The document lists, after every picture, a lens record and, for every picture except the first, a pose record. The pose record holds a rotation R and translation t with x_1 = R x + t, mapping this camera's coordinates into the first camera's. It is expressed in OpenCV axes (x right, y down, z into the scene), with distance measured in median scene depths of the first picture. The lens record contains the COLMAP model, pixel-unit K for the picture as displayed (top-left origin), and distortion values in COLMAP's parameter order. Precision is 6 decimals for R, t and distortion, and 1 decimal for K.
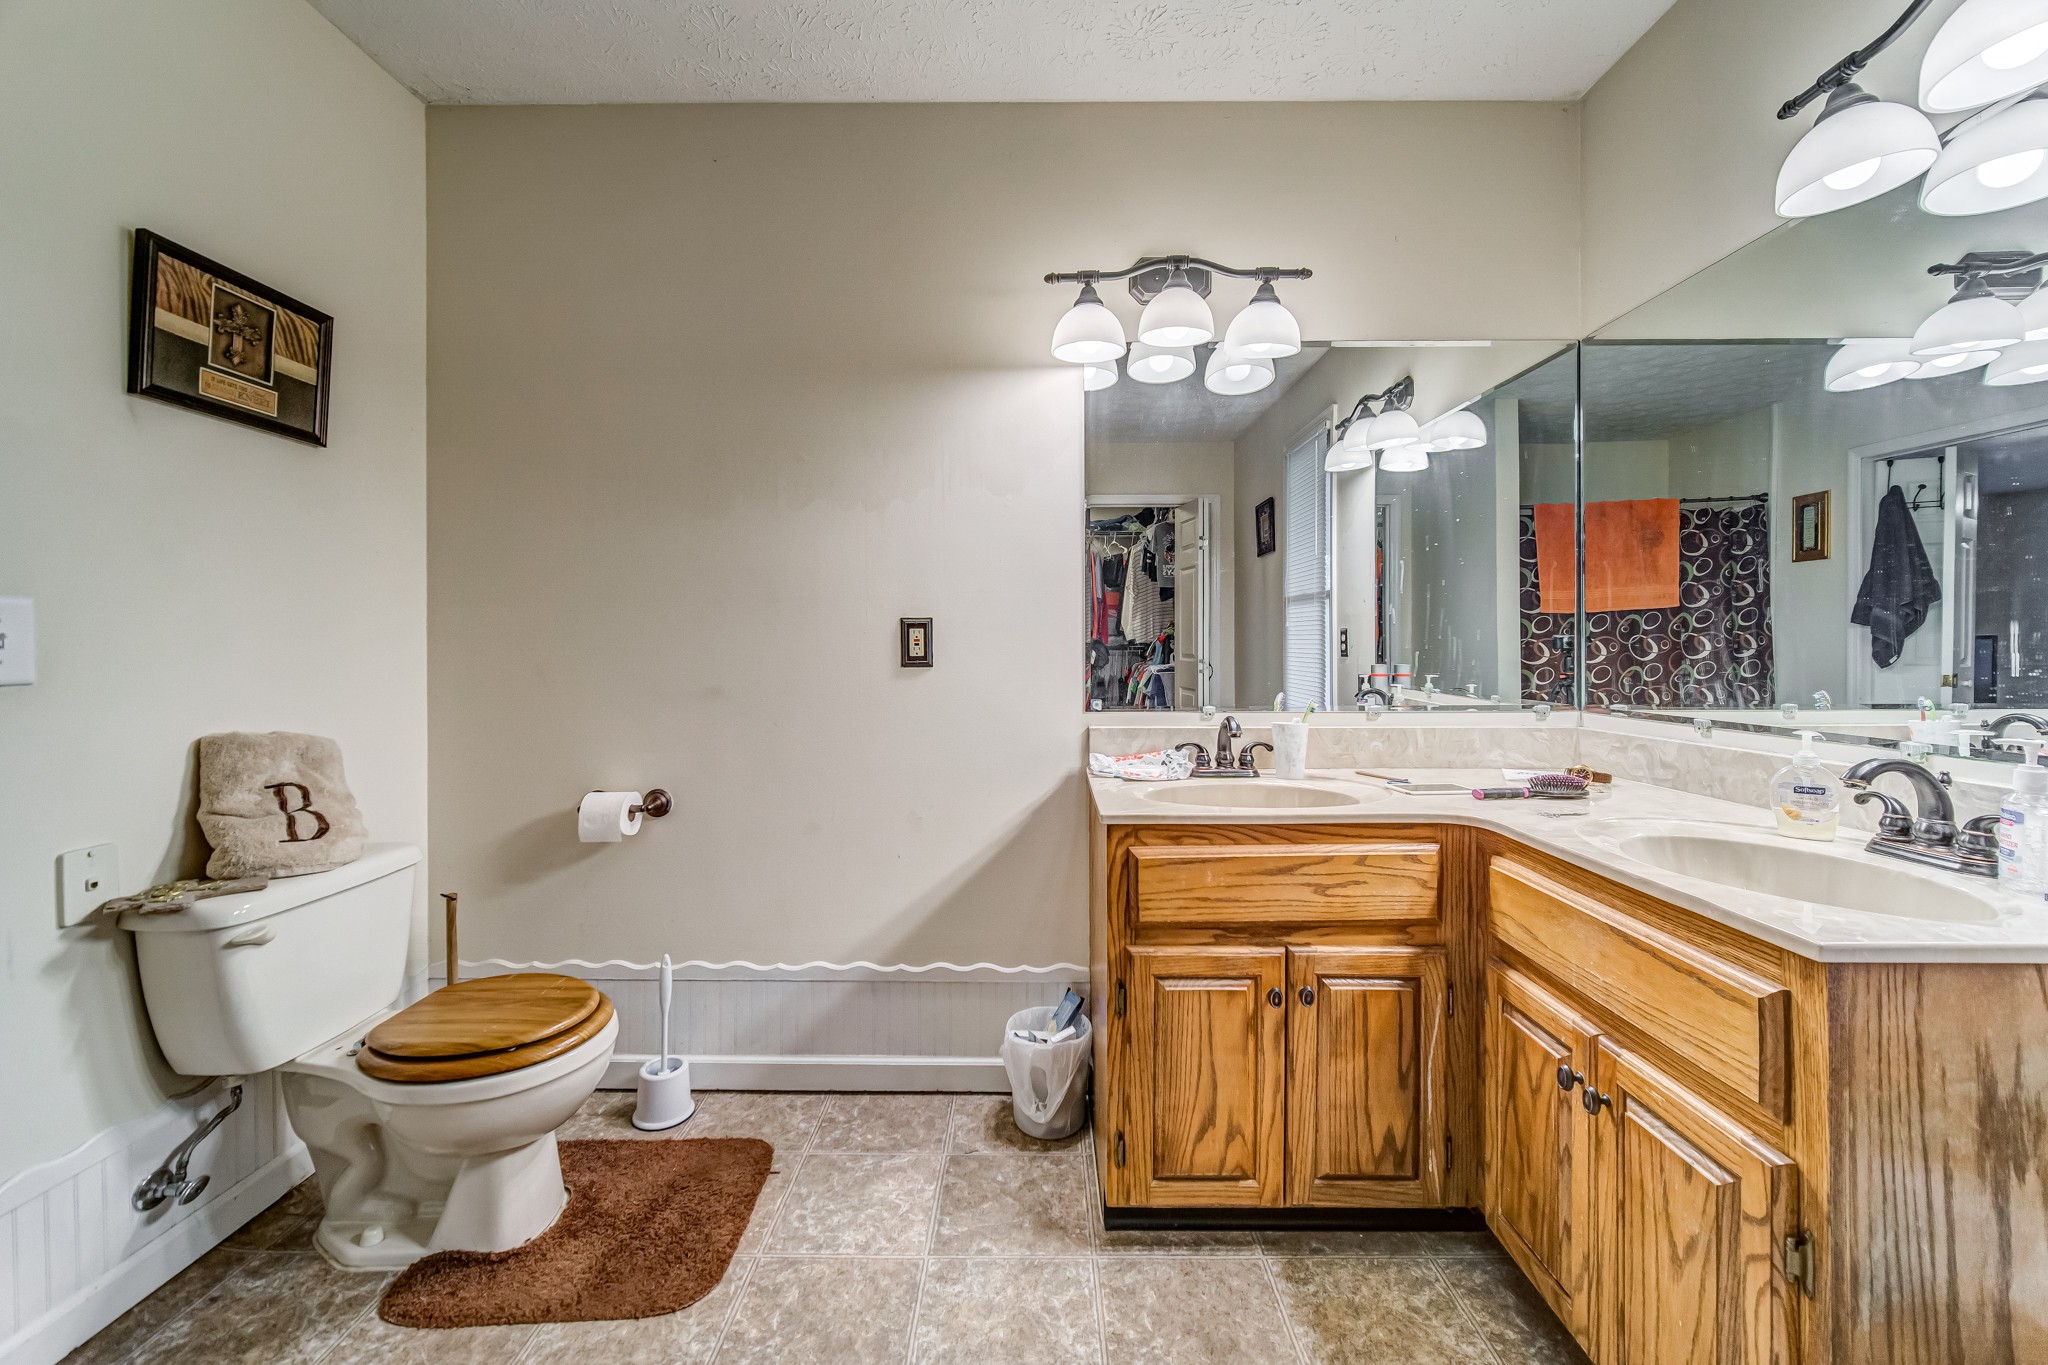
lens RADIAL K [[822.9, 0, 1027.8], [0, 822.9, 645.0], [0, 0, 1]] dist [-0.001103, -0.000300]
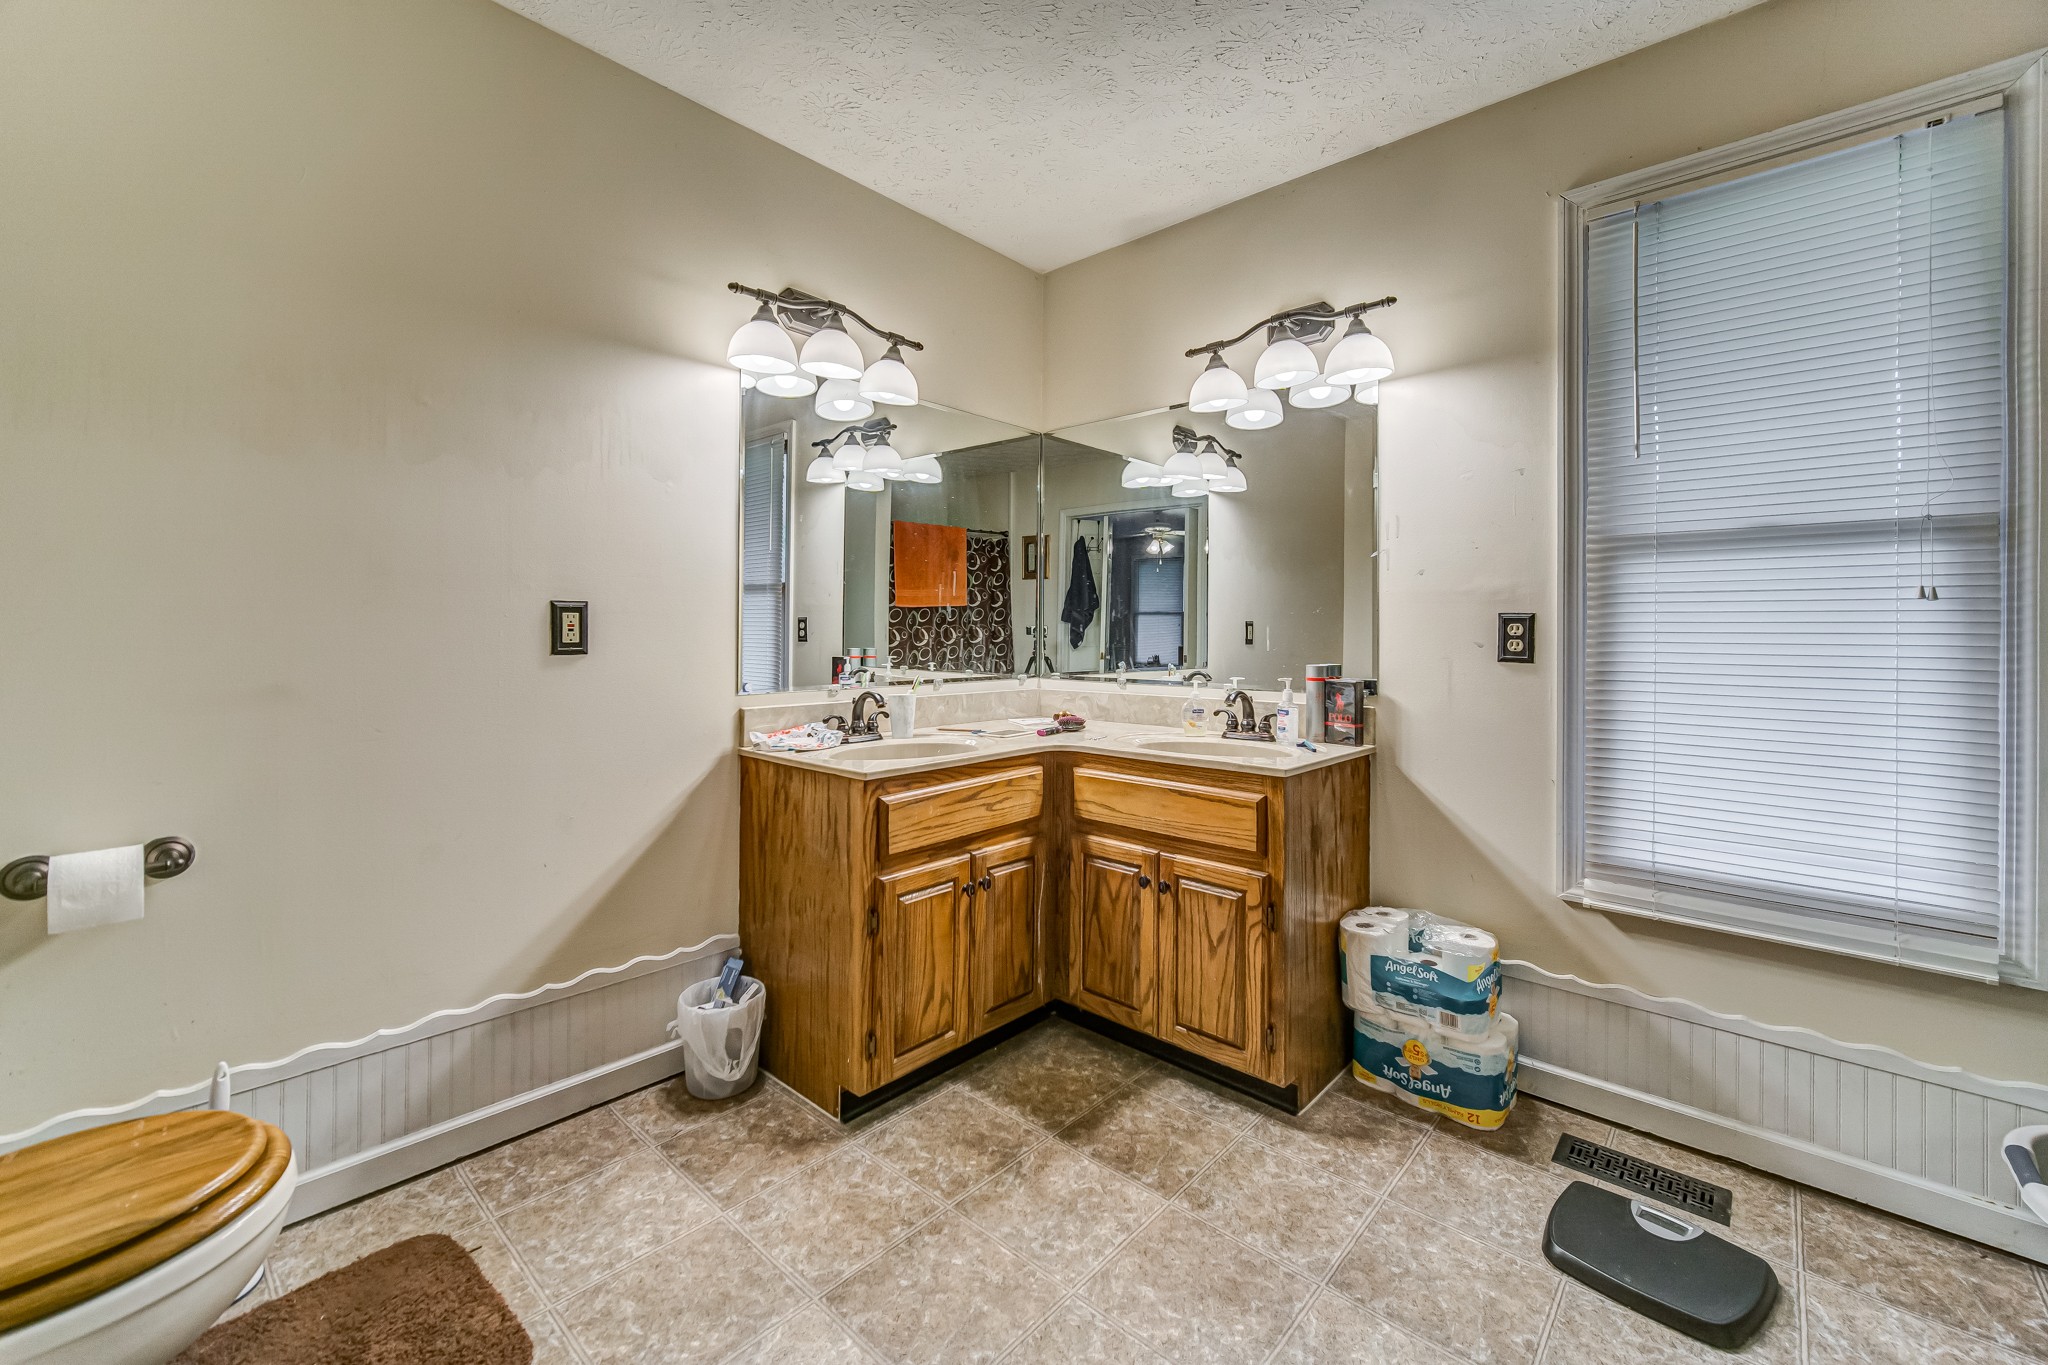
lens RADIAL K [[825.3, 0, 1016.9], [0, 825.3, 628.9], [0, 0, 1]] dist [-0.000447, -0.000483]
pose [[0.671350, 0.010239, 0.741070, -0.655960], [-0.007933, 0.999947, -0.006629, 0.000602], [-0.741098, -0.001429, 0.671395, 0.014607]]
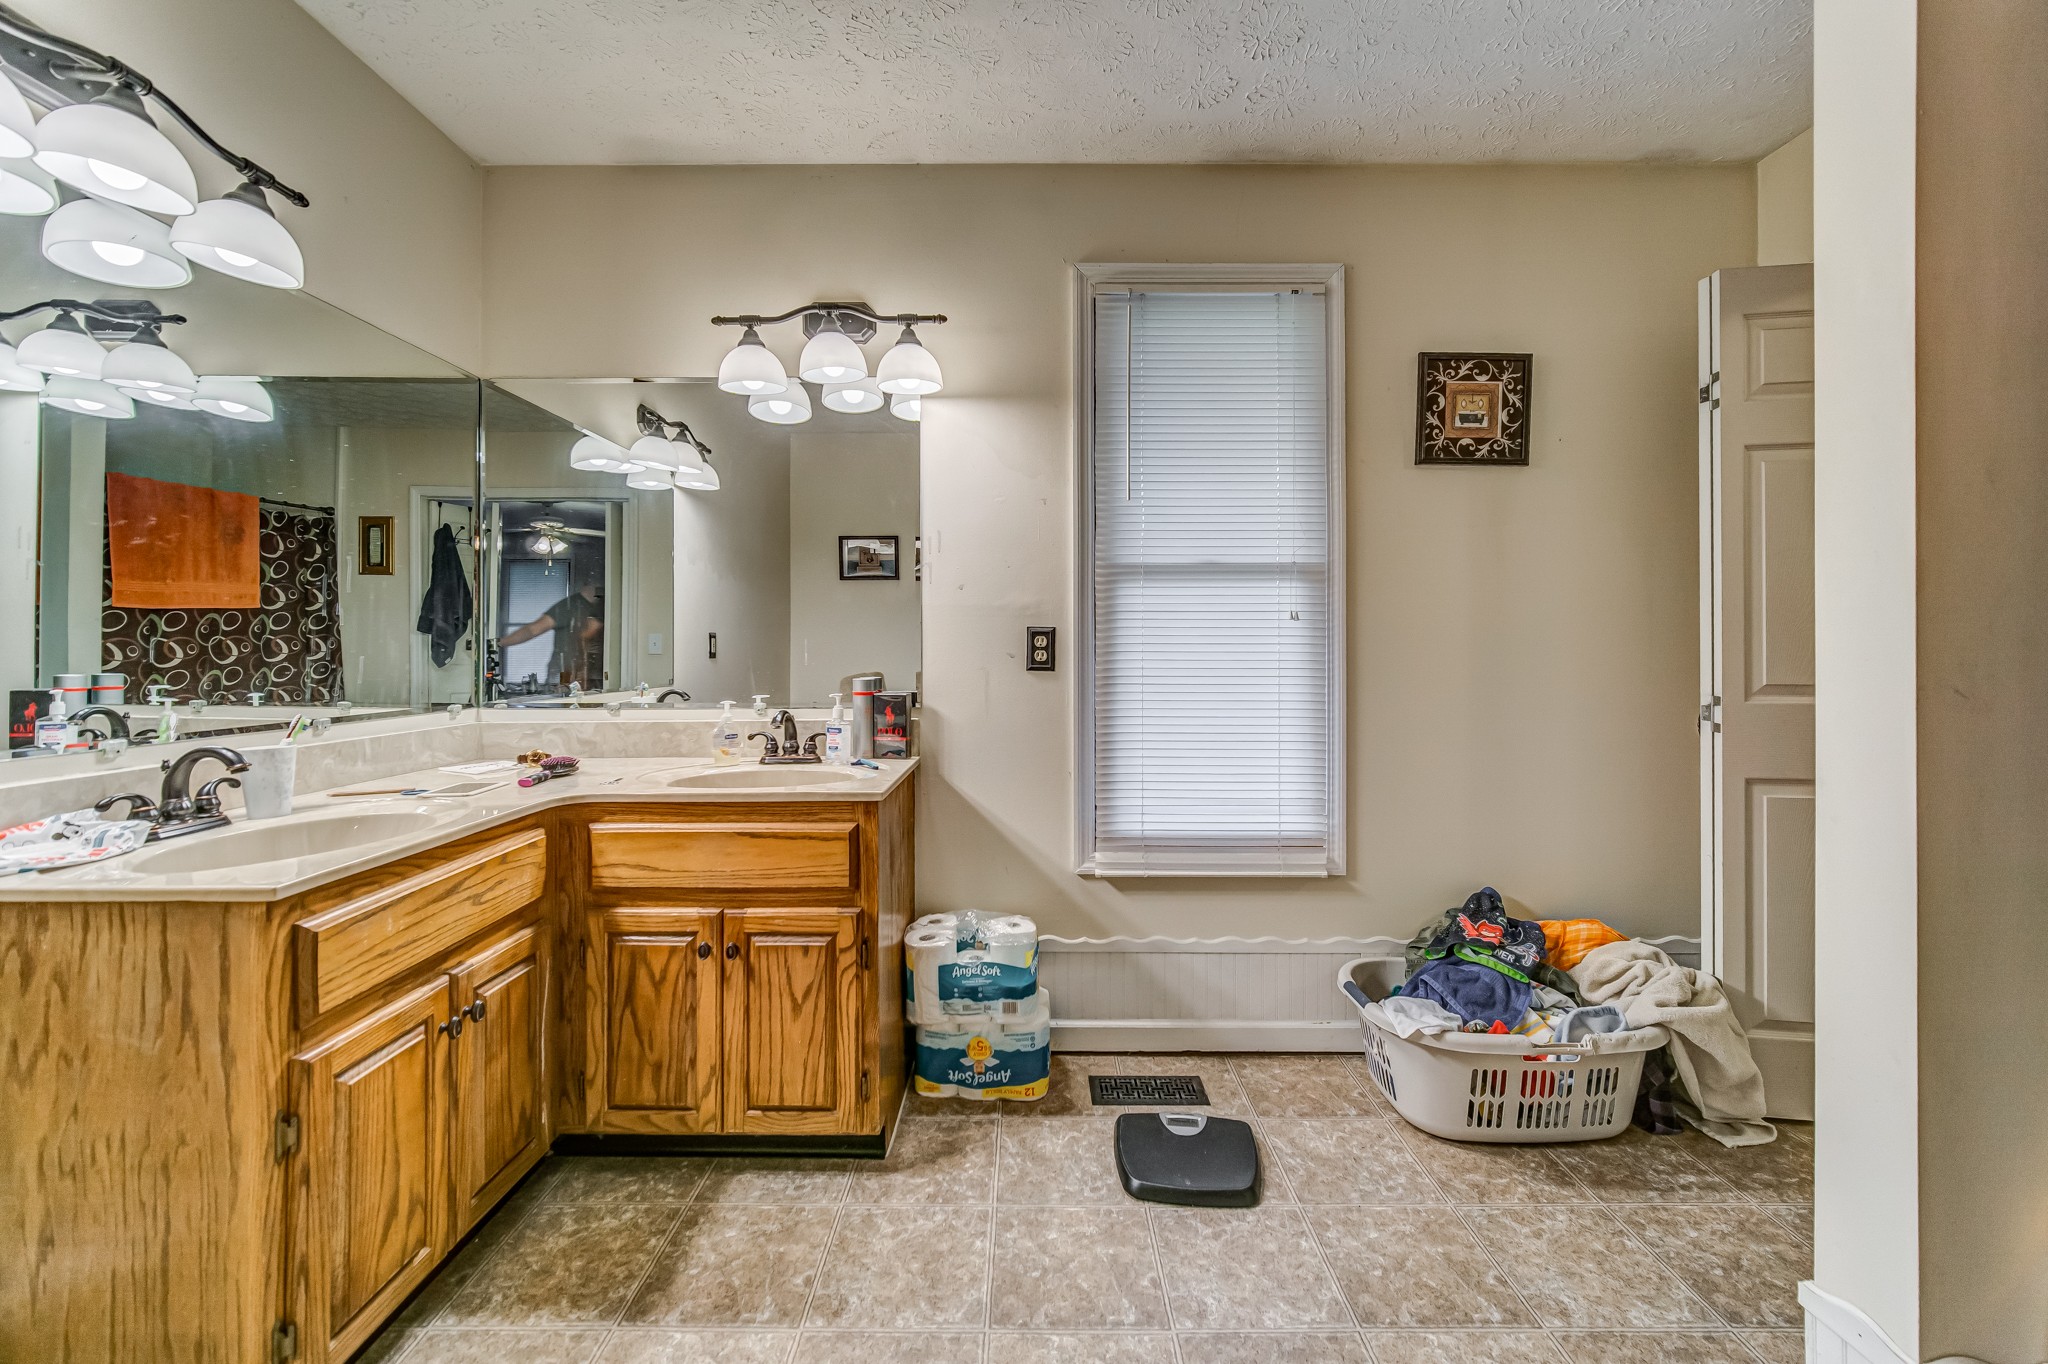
lens RADIAL K [[822.9, 0, 1027.8], [0, 822.9, 644.5], [0, 0, 1]] dist [-0.001103, -0.000300]
pose [[-0.000172, 0.004968, 0.999988, -0.615141], [0.000088, 0.999988, -0.004968, -0.000880], [-1.000000, 0.000087, -0.000173, 0.340426]]
